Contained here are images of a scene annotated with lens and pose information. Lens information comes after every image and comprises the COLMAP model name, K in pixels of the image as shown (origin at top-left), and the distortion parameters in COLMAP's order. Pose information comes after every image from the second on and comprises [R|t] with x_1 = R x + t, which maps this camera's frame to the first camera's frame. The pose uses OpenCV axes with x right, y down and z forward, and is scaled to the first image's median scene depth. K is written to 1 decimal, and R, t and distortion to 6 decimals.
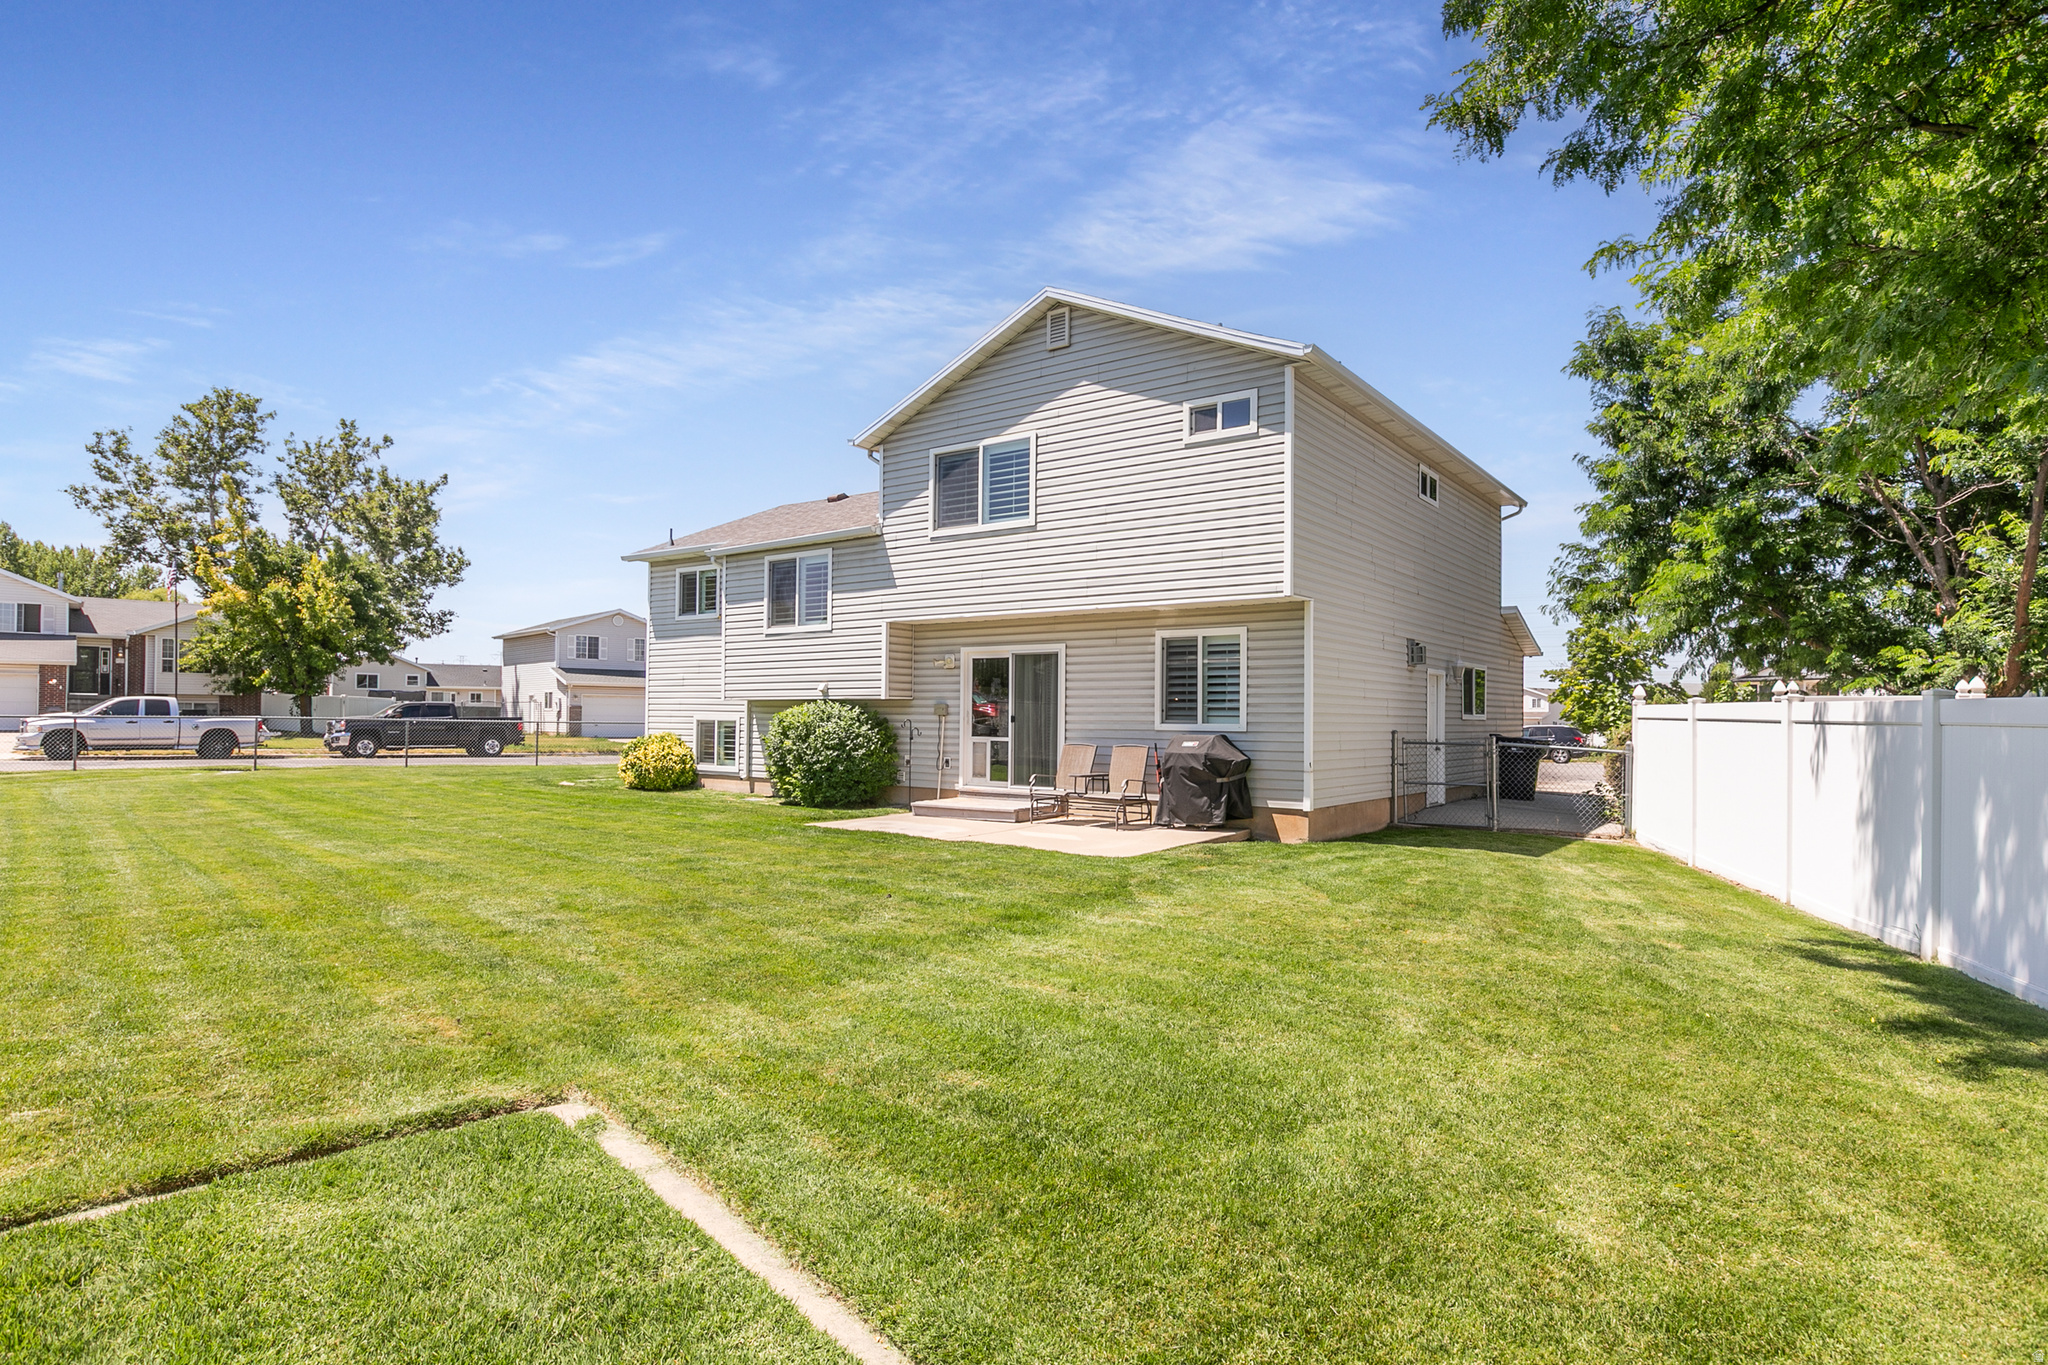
lens RADIAL K [[1051.5, 0, 1015.2], [0, 1051.5, 713.5], [0, 0, 1]] dist [-0.000731, 0.000000]
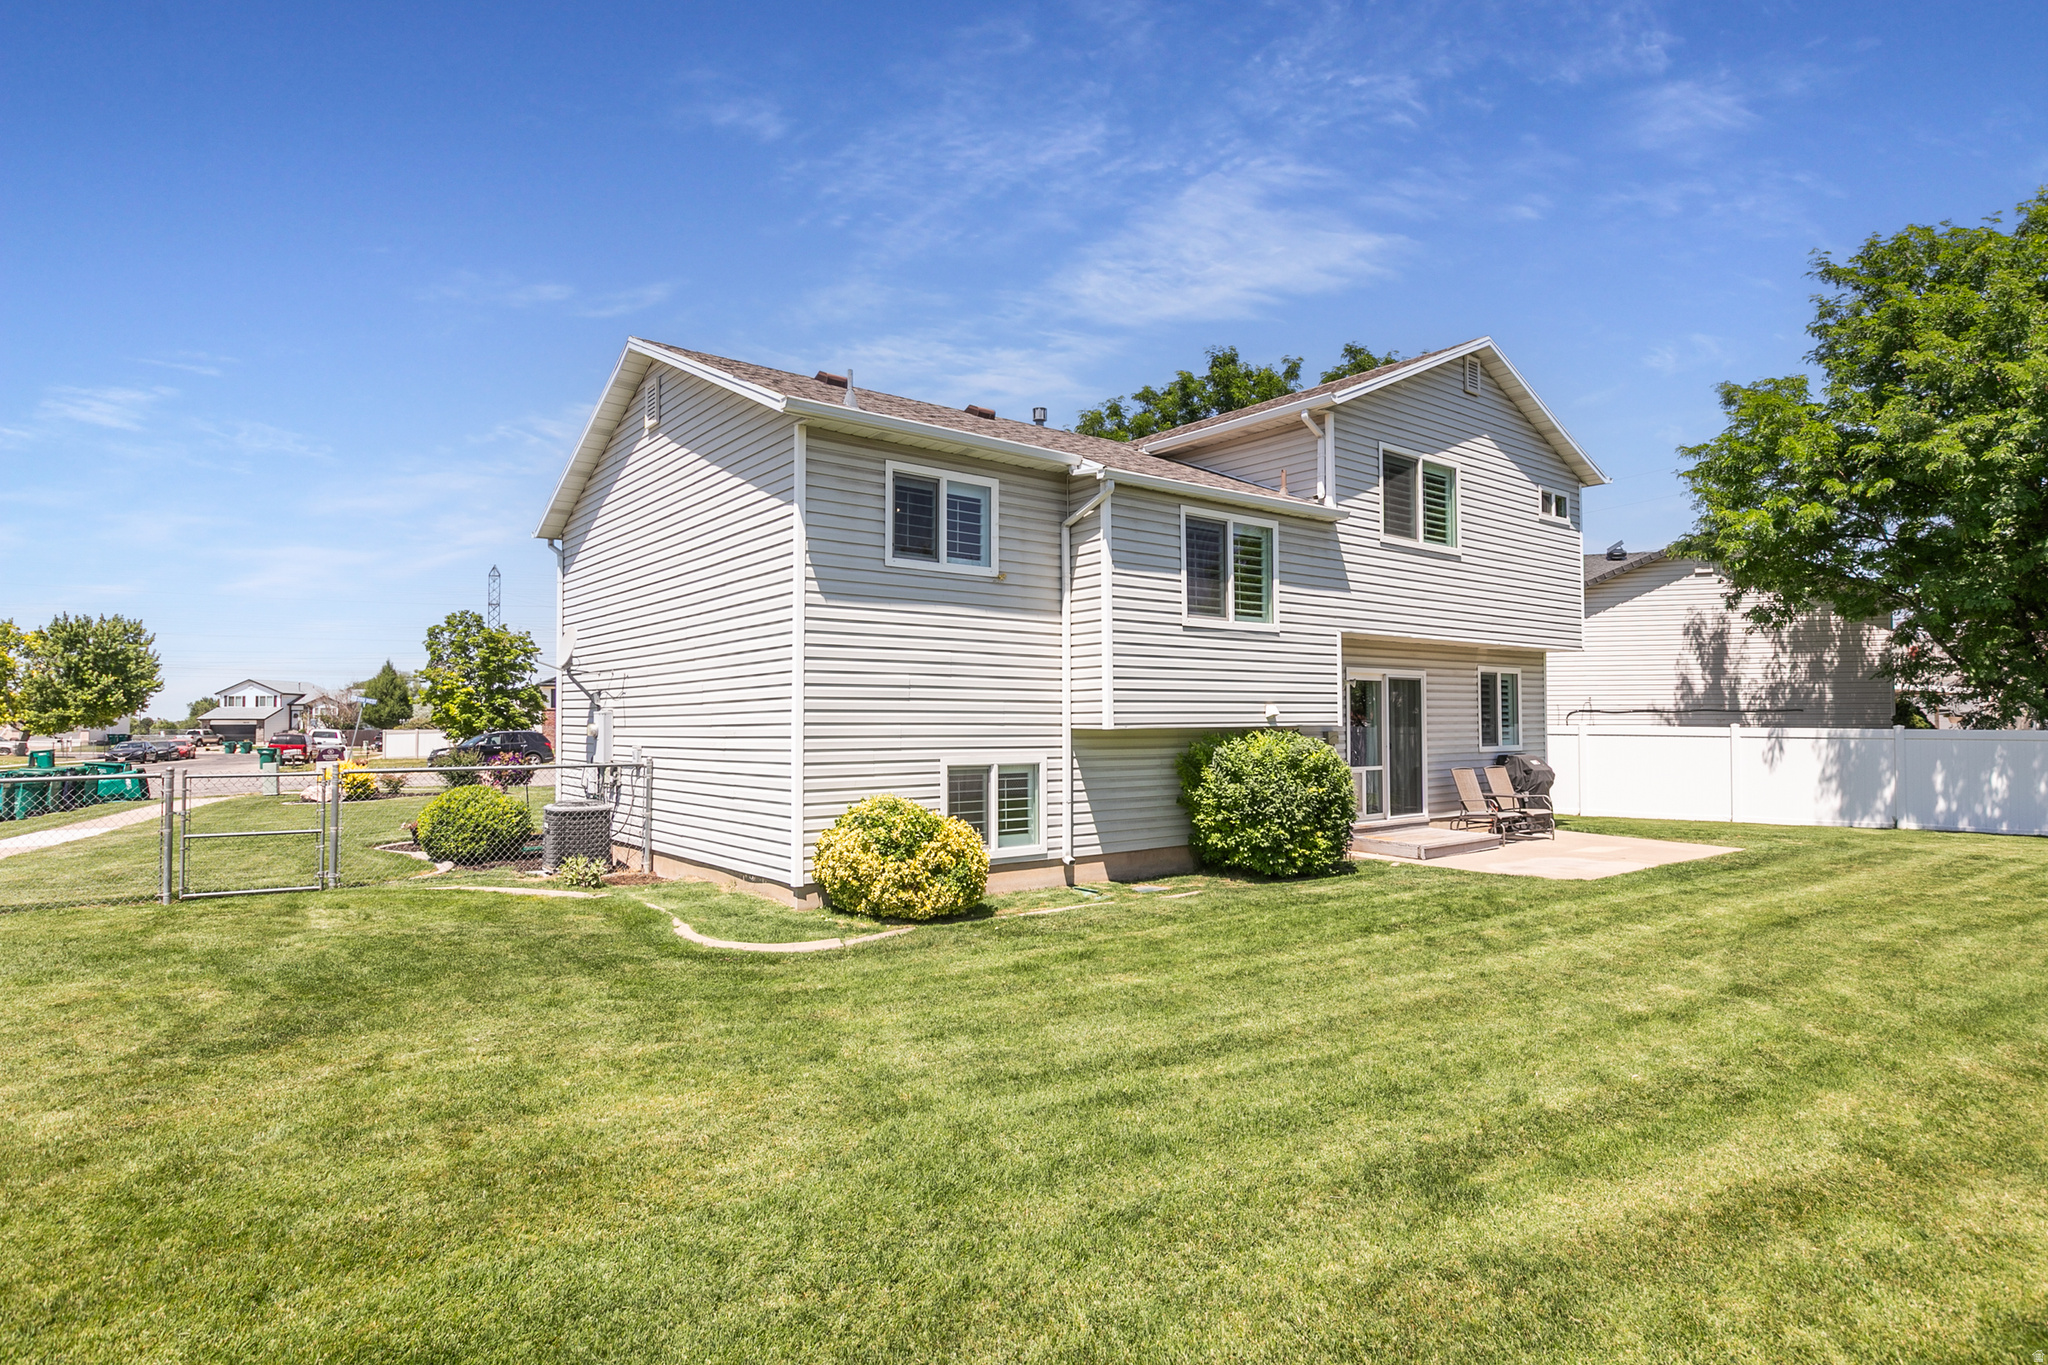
lens RADIAL K [[1088.6, 0, 1024.0], [0, 1088.6, 682.5], [0, 0, 1]] dist [0.000080, 0.000134]
pose [[0.271601, 0.023822, 0.962115, -1.030644], [-0.000484, 0.999697, -0.024616, -0.027775], [-0.962410, 0.006220, 0.271531, 1.040970]]
